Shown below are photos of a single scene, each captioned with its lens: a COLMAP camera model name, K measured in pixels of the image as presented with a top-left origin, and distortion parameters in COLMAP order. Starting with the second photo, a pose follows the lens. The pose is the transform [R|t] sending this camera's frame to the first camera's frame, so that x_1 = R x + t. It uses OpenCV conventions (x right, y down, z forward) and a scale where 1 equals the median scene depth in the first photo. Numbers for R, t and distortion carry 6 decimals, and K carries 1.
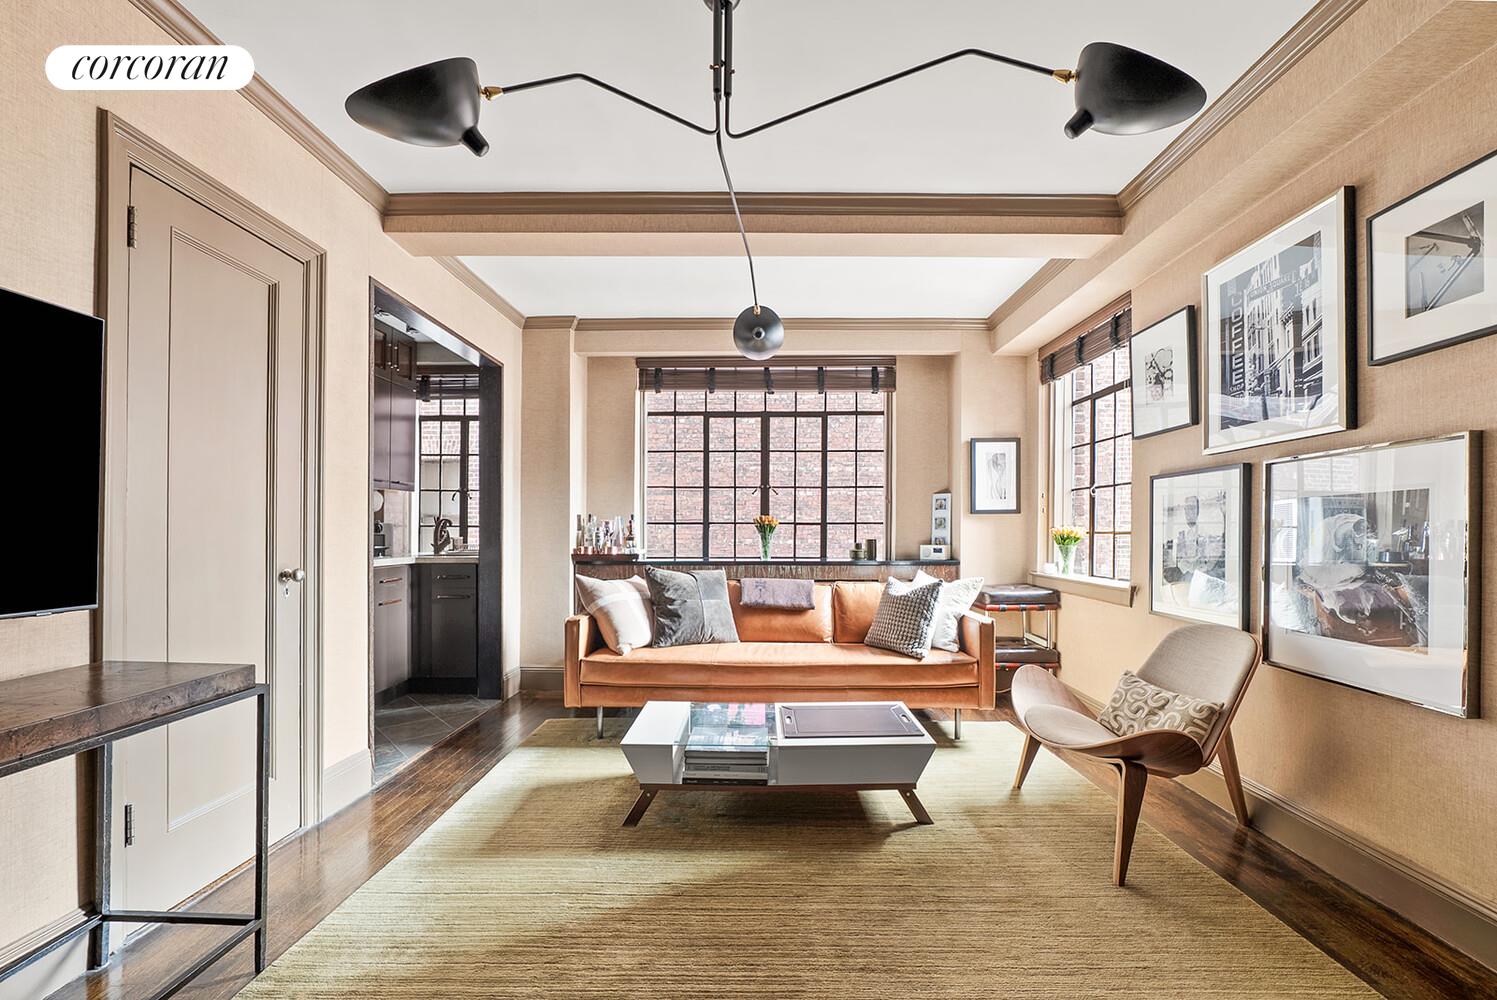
lens RADIAL K [[598.3, 0, 762.2], [0, 598.3, 534.8], [0, 0, 1]] dist [-0.007404, 0.000056]
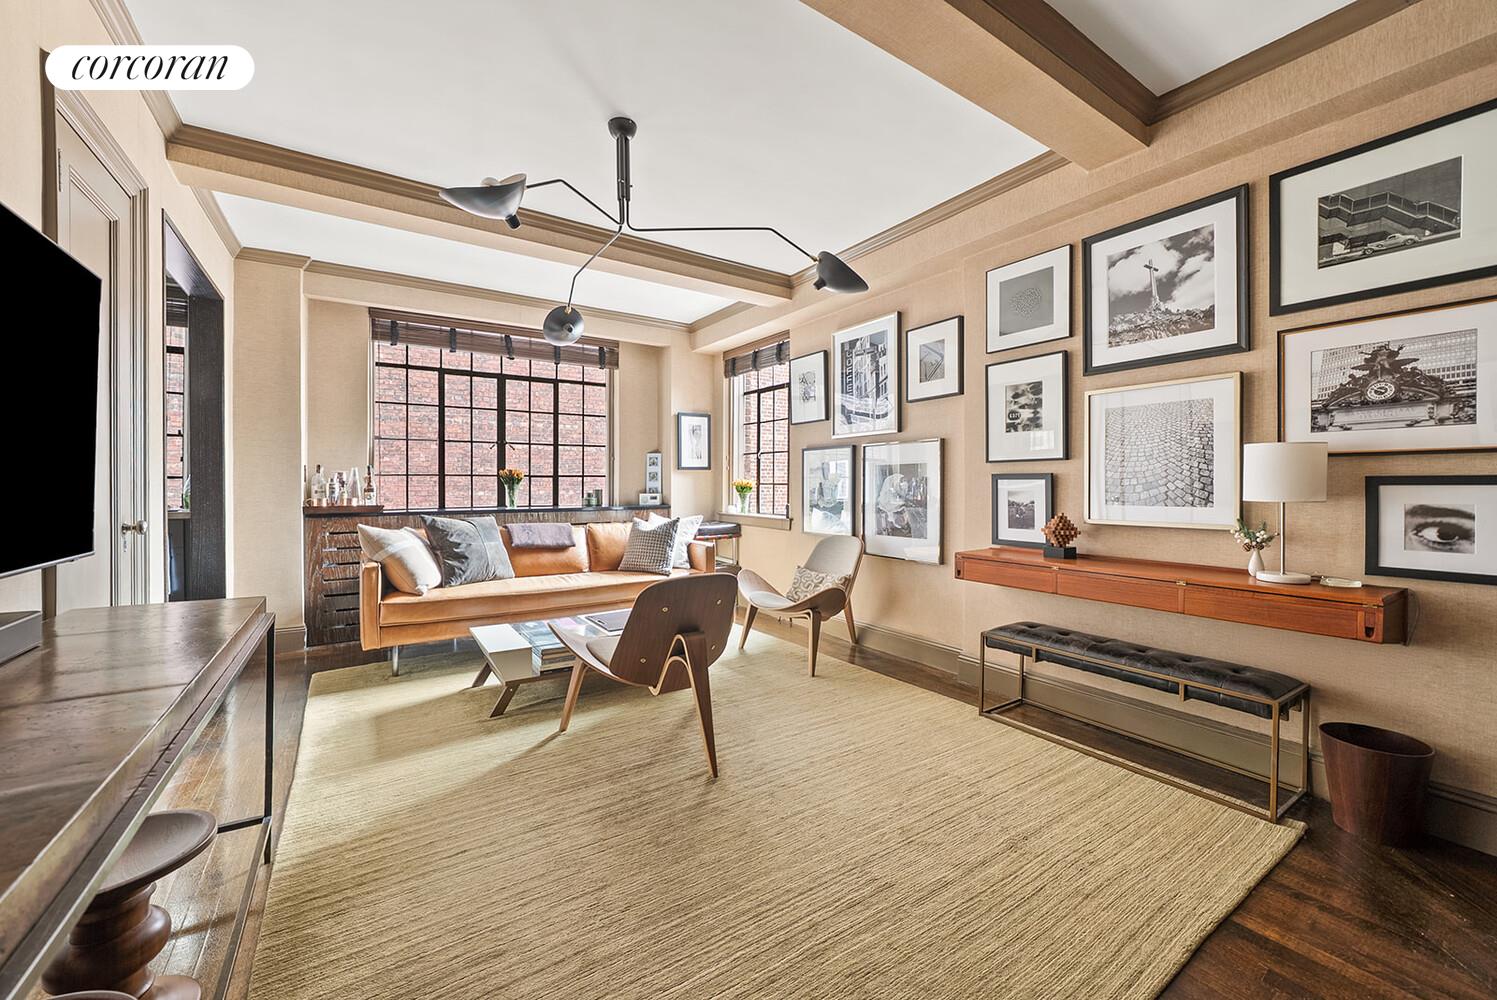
lens RADIAL K [[589.4, 0, 749.8], [0, 589.4, 488.9], [0, 0, 1]] dist [-0.001507, -0.000080]
pose [[0.828221, -0.005270, 0.560376, -0.314981], [0.003317, 0.999984, 0.004502, 0.002967], [-0.560391, -0.001870, 0.828226, -0.214404]]
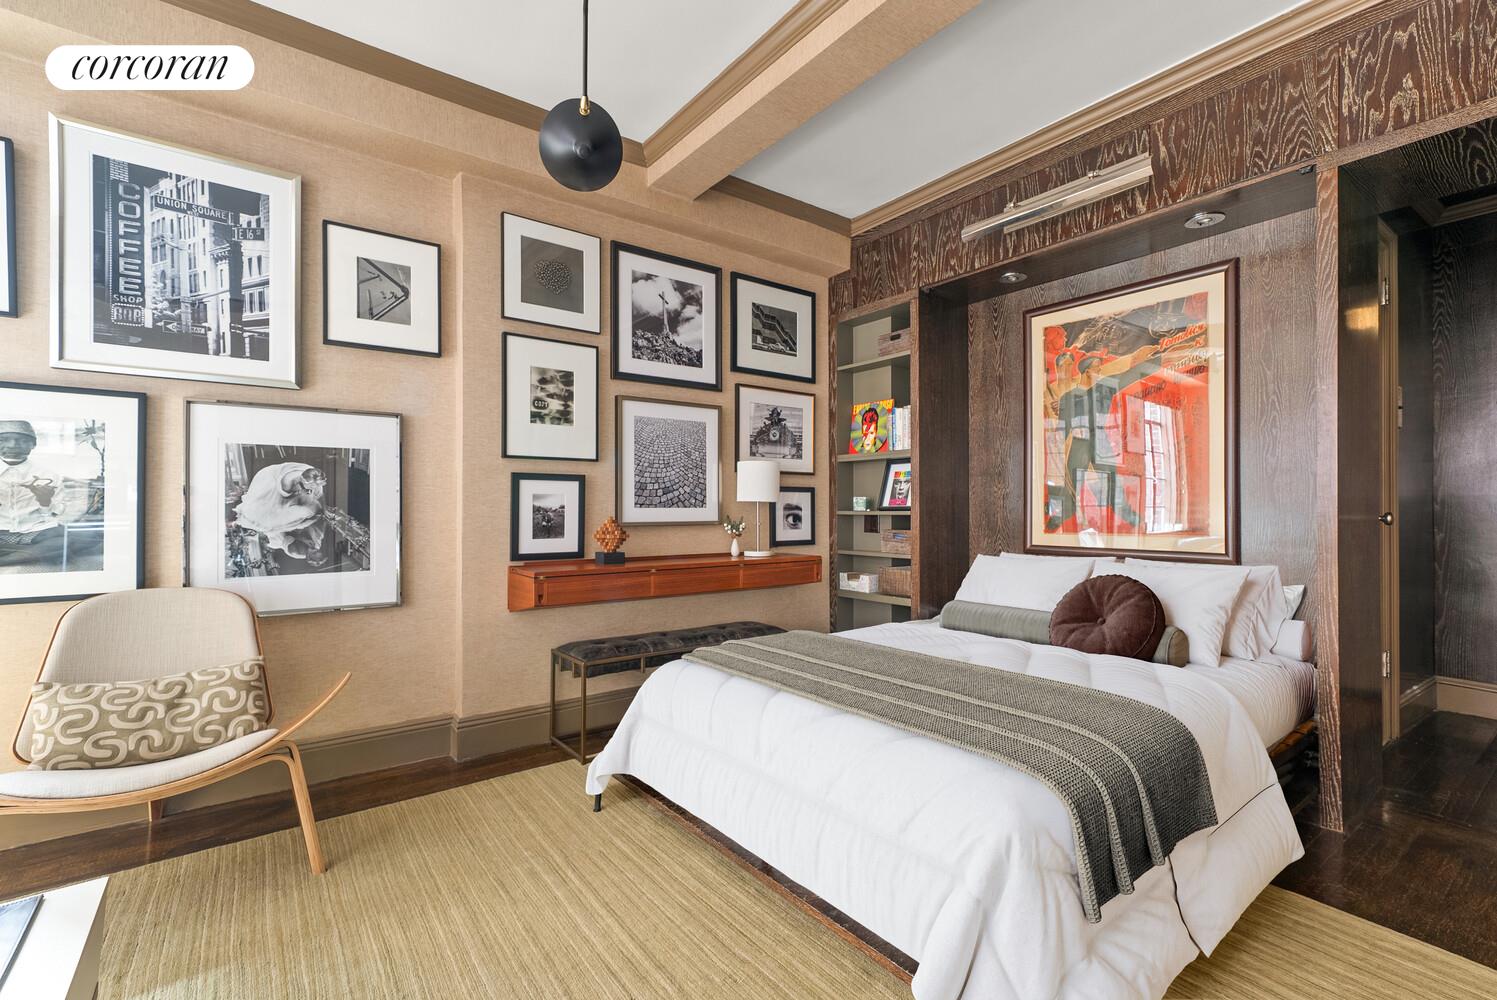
lens RADIAL K [[669.4, 0, 738.1], [0, 669.4, 504.5], [0, 0, 1]] dist [0.011302, 0.000838]
pose [[-0.596002, 0.000160, 0.802983, -0.316131], [-0.000681, 1.000000, -0.000704, 0.025530], [-0.802983, -0.000967, -0.596001, 0.616865]]
